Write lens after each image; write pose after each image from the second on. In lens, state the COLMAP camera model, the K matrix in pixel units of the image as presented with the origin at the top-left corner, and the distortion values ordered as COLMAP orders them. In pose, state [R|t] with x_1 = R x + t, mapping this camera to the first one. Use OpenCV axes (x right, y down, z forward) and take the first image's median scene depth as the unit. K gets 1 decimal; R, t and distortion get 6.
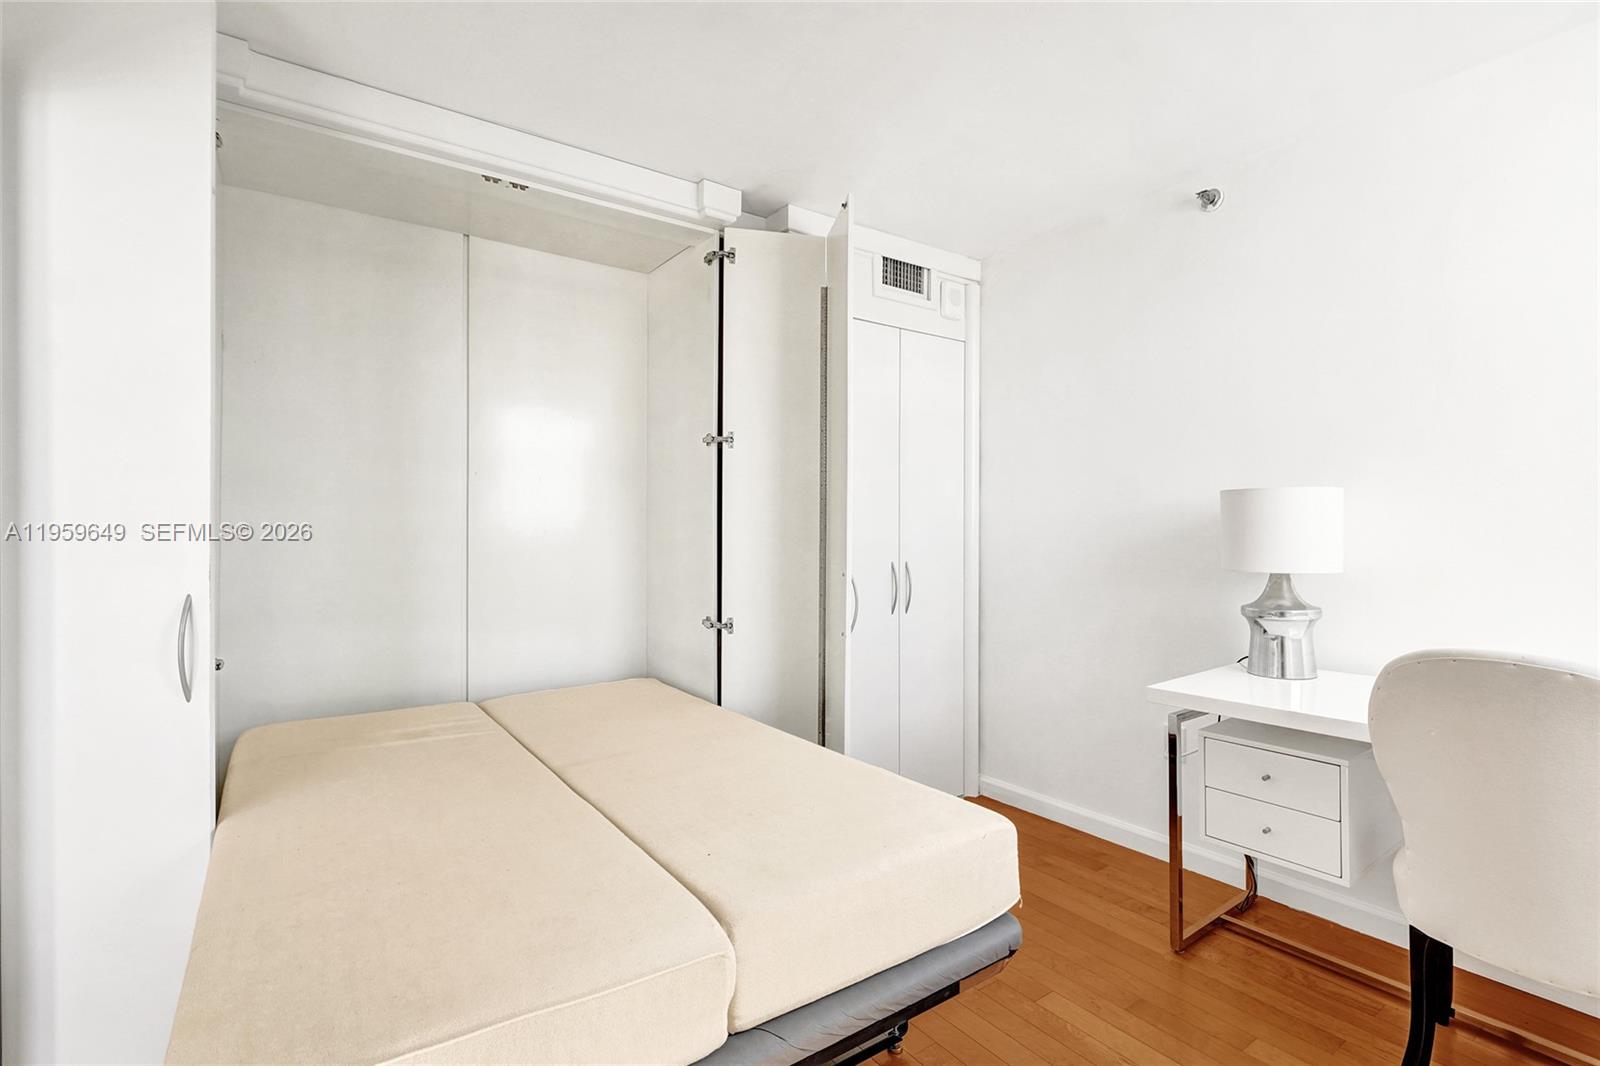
lens RADIAL K [[740.3, 0, 800.8], [0, 740.3, 524.4], [0, 0, 1]] dist [-0.006307, 0.004161]
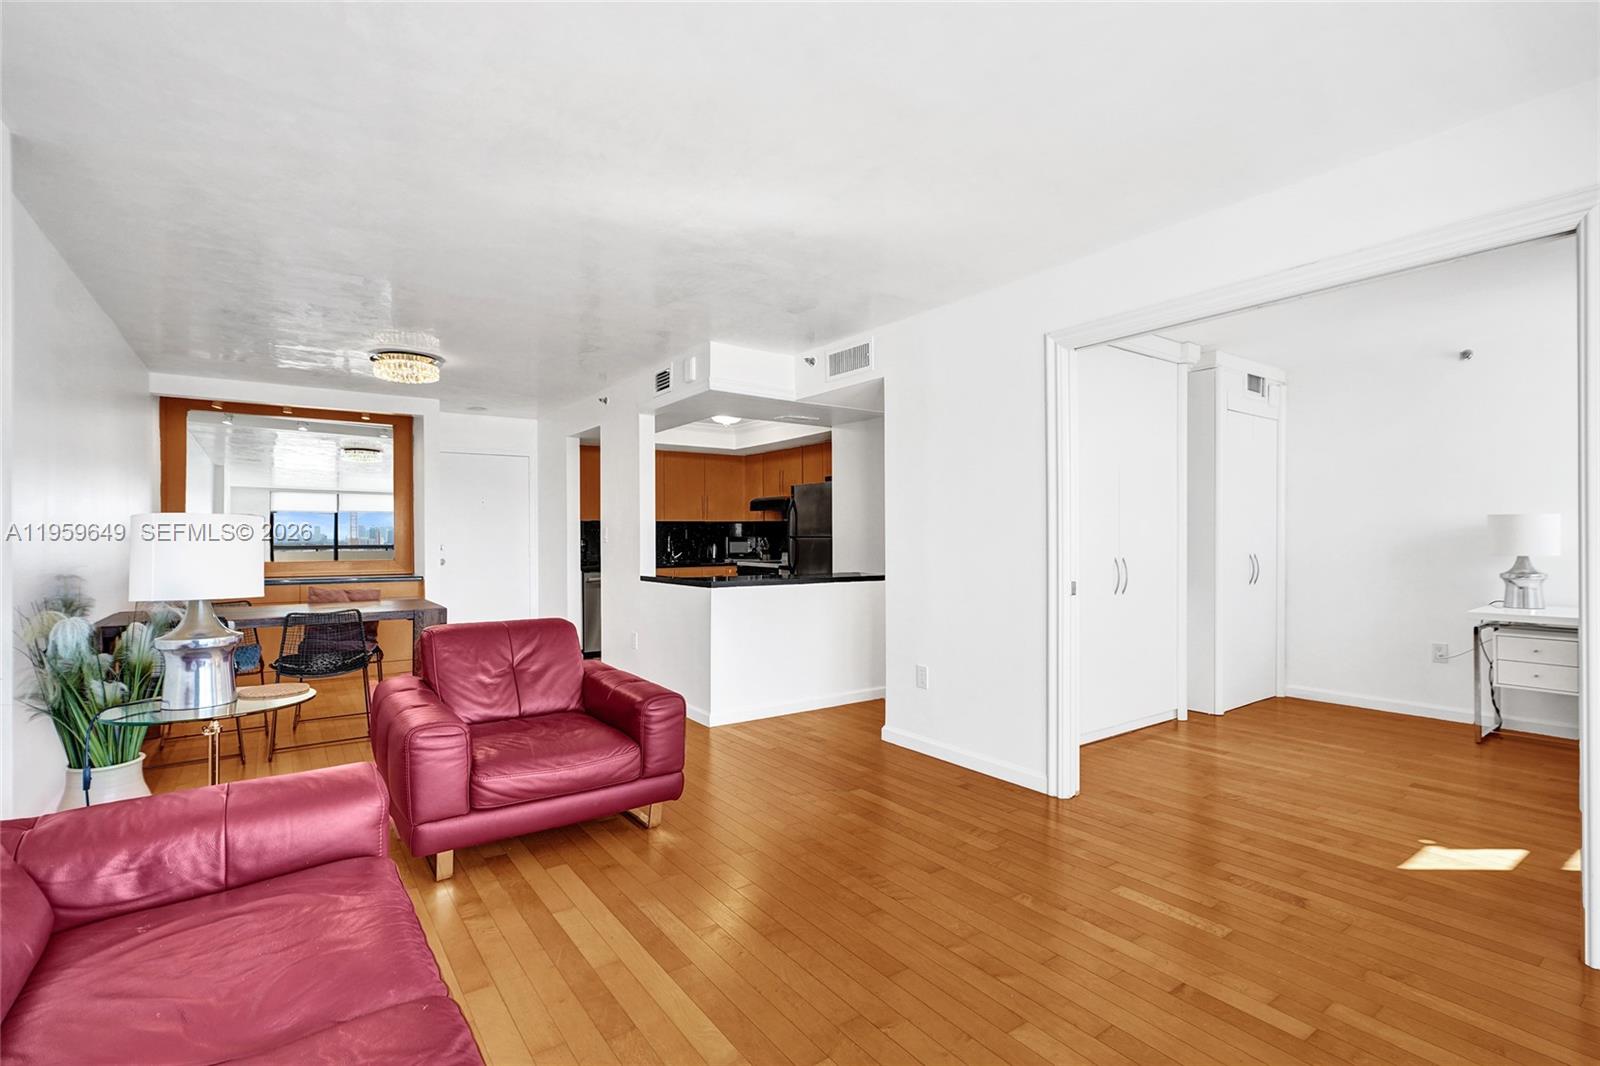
lens RADIAL K [[740.3, 0, 802.0], [0, 740.3, 533.0], [0, 0, 1]] dist [-0.006307, 0.004161]
pose [[0.999929, -0.001418, 0.011815, -1.278079], [0.001413, 0.999999, 0.000474, 0.000710], [-0.011815, -0.000457, 0.999930, -0.935173]]
